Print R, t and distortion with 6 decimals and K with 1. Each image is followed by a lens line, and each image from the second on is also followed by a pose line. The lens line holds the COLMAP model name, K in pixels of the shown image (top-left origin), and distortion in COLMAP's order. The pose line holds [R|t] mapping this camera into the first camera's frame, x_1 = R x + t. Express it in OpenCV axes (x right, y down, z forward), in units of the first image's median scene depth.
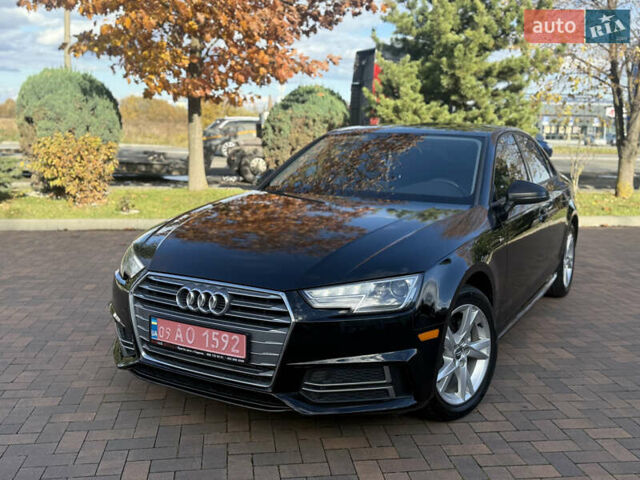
lens RADIAL K [[647.3, 0, 320.0], [0, 647.3, 240.0], [0, 0, 1]] dist [0.141581, -0.290898]
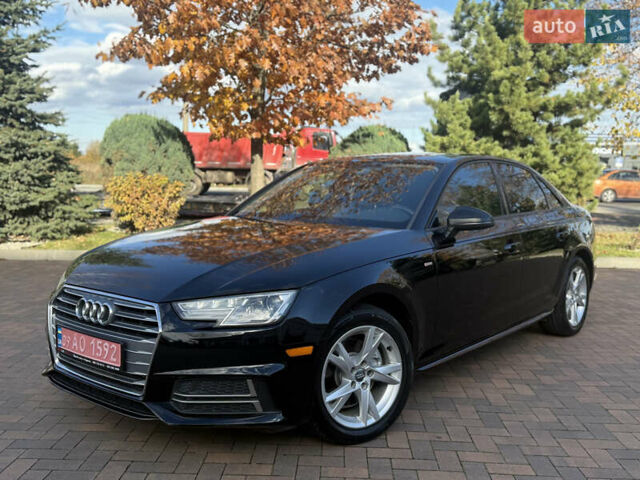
lens RADIAL K [[647.3, 0, 320.0], [0, 647.3, 240.0], [0, 0, 1]] dist [0.141581, -0.290898]
pose [[0.984687, 0.012378, -0.173889, 0.249774], [-0.024027, 0.997593, -0.065049, 0.026493], [0.172665, 0.068231, 0.982615, 0.006826]]
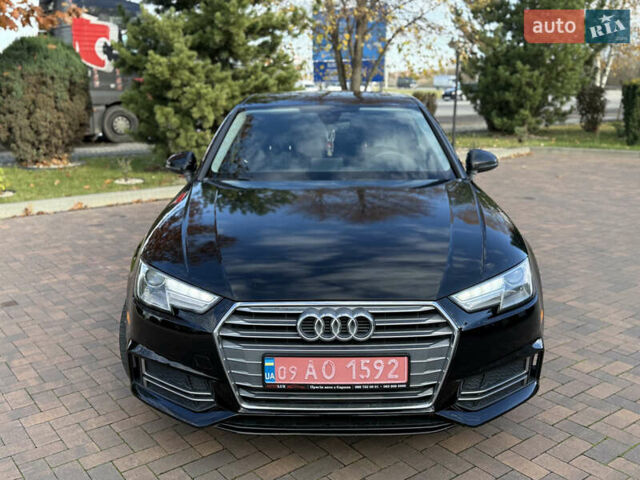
lens RADIAL K [[647.3, 0, 320.0], [0, 647.3, 240.0], [0, 0, 1]] dist [0.141581, -0.290898]
pose [[0.869562, -0.133791, 0.475354, -0.402649], [0.098255, 0.990228, 0.098967, -0.071046], [-0.483950, -0.039352, 0.874211, 0.192180]]
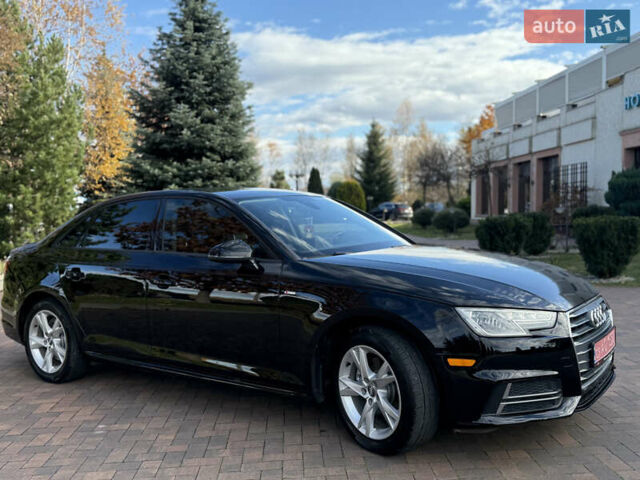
lens RADIAL K [[647.3, 0, 320.0], [0, 647.3, 240.0], [0, 0, 1]] dist [0.141581, -0.290898]
pose [[0.094658, -0.070349, 0.993021, -0.955548], [0.192493, 0.979968, 0.051075, -0.141437], [-0.976722, 0.186315, 0.106303, 0.861044]]
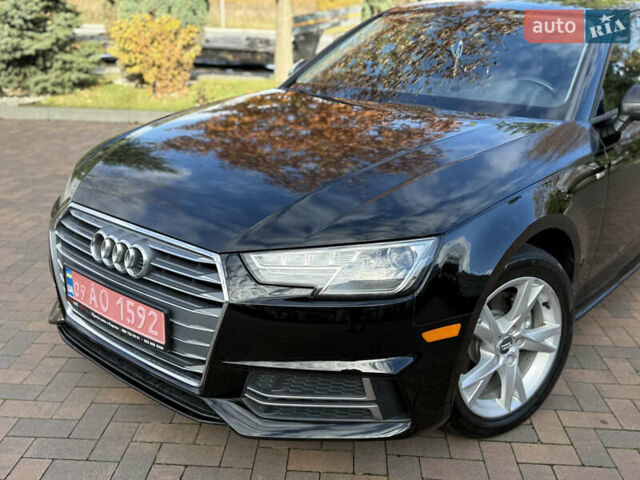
lens RADIAL K [[647.3, 0, 320.0], [0, 647.3, 240.0], [0, 0, 1]] dist [0.141581, -0.290898]
pose [[0.981925, 0.066720, -0.177123, 0.105788], [-0.037217, 0.985601, 0.164942, -0.030931], [0.185577, -0.155369, 0.970269, 0.249014]]
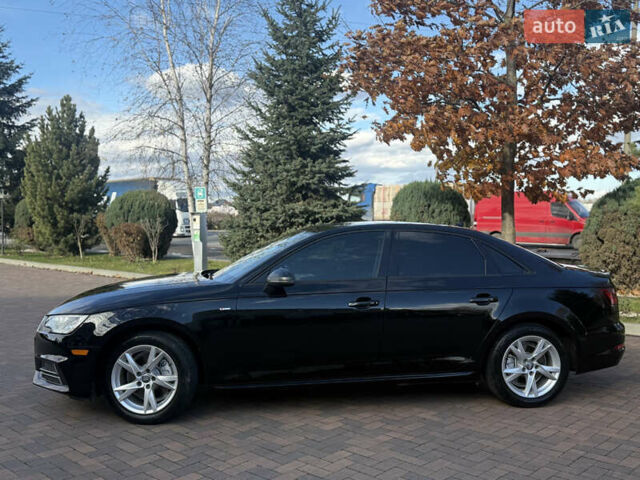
lens RADIAL K [[647.3, 0, 320.0], [0, 647.3, 240.0], [0, 0, 1]] dist [0.141581, -0.290898]
pose [[0.628057, 0.001143, -0.778166, 1.251723], [-0.114698, 0.989213, -0.091119, -0.037038], [0.769668, 0.146482, 0.621413, 0.261867]]
